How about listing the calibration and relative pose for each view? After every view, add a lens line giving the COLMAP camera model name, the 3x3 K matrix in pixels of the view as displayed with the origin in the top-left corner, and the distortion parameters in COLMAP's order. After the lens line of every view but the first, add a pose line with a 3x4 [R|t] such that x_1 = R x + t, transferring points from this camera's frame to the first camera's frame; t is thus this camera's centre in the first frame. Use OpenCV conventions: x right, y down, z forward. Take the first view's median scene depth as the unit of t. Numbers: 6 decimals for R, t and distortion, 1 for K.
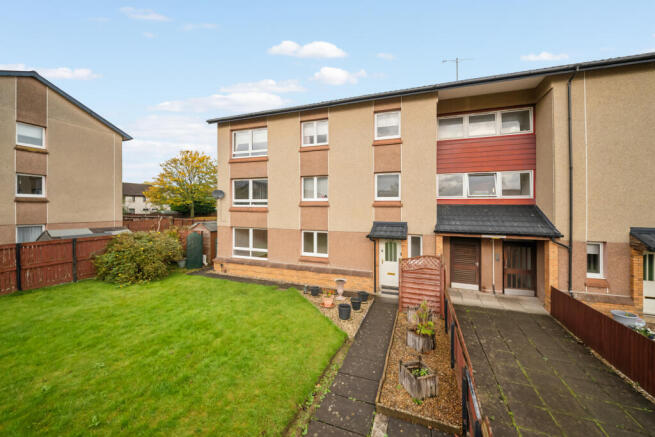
lens RADIAL K [[239.2, 0, 325.9], [0, 239.2, 212.3], [0, 0, 1]] dist [-0.004172, -0.000268]
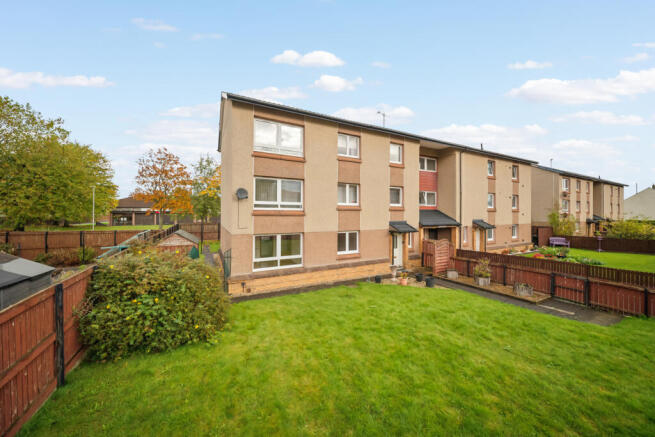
lens RADIAL K [[229.1, 0, 324.7], [0, 229.1, 212.9], [0, 0, 1]] dist [0.001822, -0.000010]
pose [[0.684675, -0.005873, 0.728824, -0.911607], [0.008882, 0.999961, -0.000286, -0.011625], [-0.728794, 0.006669, 0.684701, 0.326742]]
